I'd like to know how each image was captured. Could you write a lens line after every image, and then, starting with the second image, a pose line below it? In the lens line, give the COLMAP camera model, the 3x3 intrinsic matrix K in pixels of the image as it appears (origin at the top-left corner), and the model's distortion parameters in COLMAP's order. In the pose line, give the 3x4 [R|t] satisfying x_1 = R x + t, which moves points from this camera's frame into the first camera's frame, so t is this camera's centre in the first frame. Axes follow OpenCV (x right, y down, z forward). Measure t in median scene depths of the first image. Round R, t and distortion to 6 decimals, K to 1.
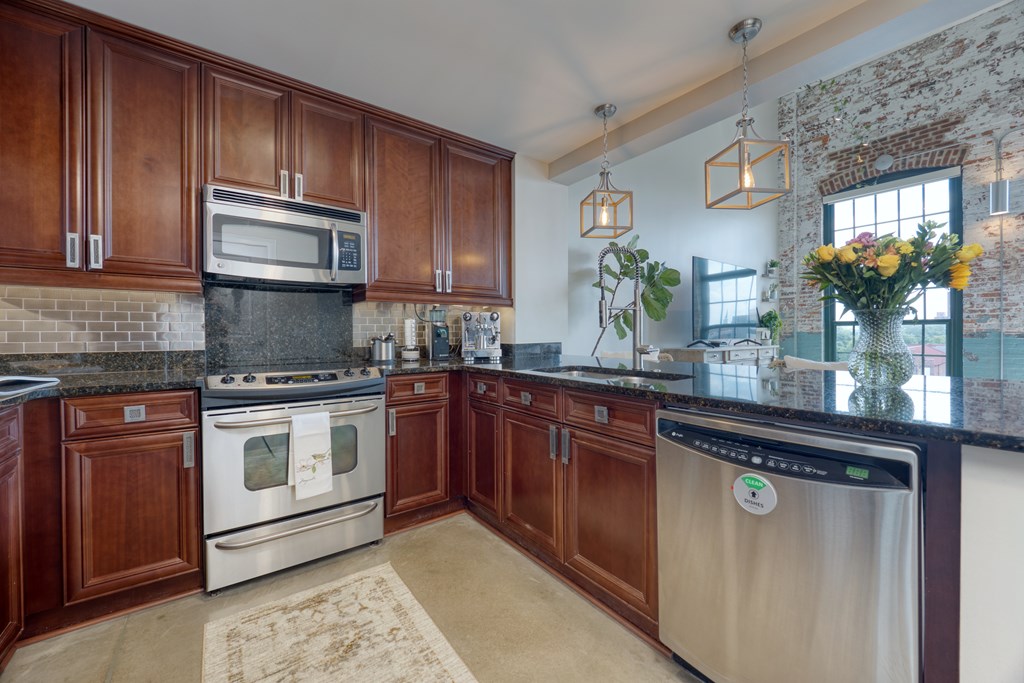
lens RADIAL K [[396.6, 0, 512.9], [0, 396.6, 333.5], [0, 0, 1]] dist [-0.006666, 0.000870]
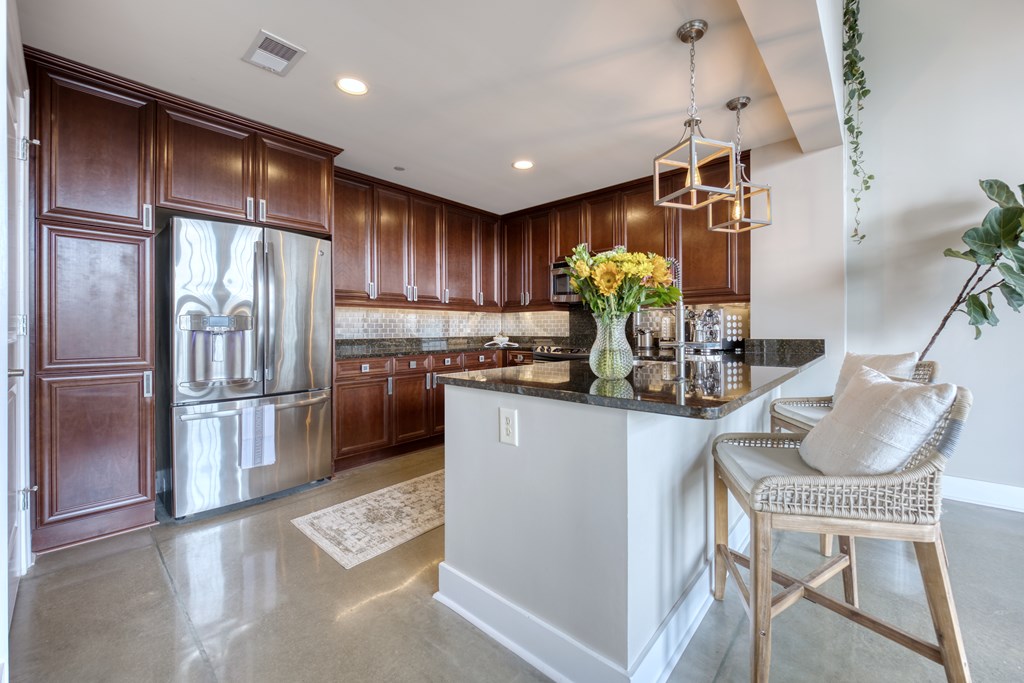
lens RADIAL K [[396.6, 0, 512.9], [0, 396.6, 333.5], [0, 0, 1]] dist [-0.006666, 0.000870]
pose [[0.190724, 0.011049, -0.981582, 1.297933], [0.001083, 0.999934, 0.011466, 0.001077], [0.981643, -0.003250, 0.190699, 0.319274]]
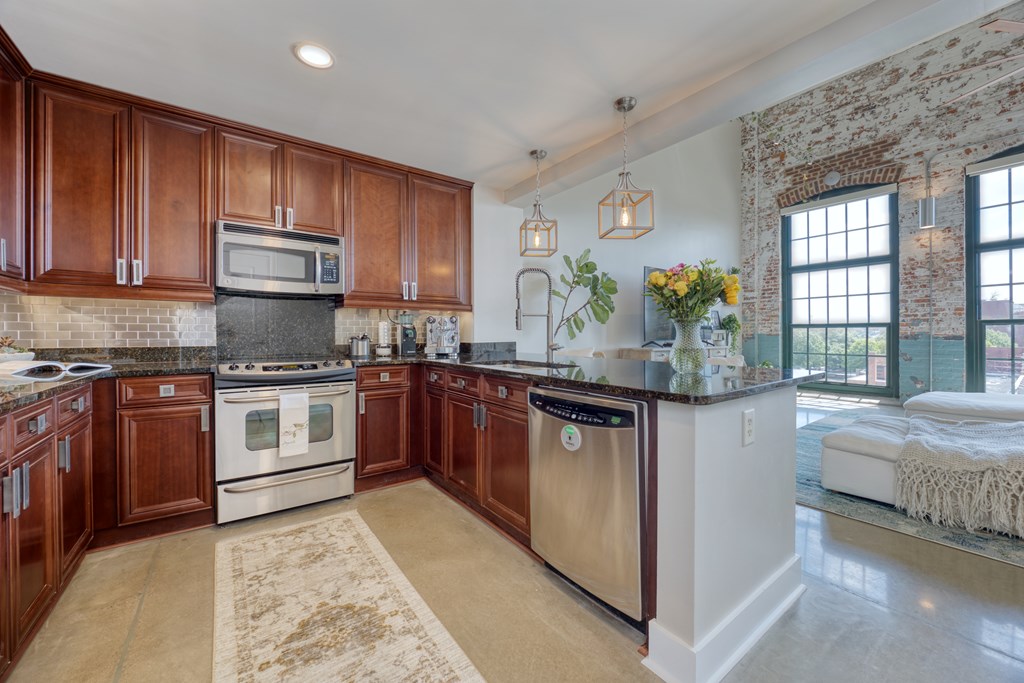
lens RADIAL K [[396.6, 0, 512.9], [0, 396.6, 333.5], [0, 0, 1]] dist [-0.006666, 0.000870]
pose [[0.999944, 0.003618, -0.009916, 0.201338], [-0.003642, 0.999990, -0.002460, 0.000816], [0.009907, 0.002496, 0.999948, -0.280241]]
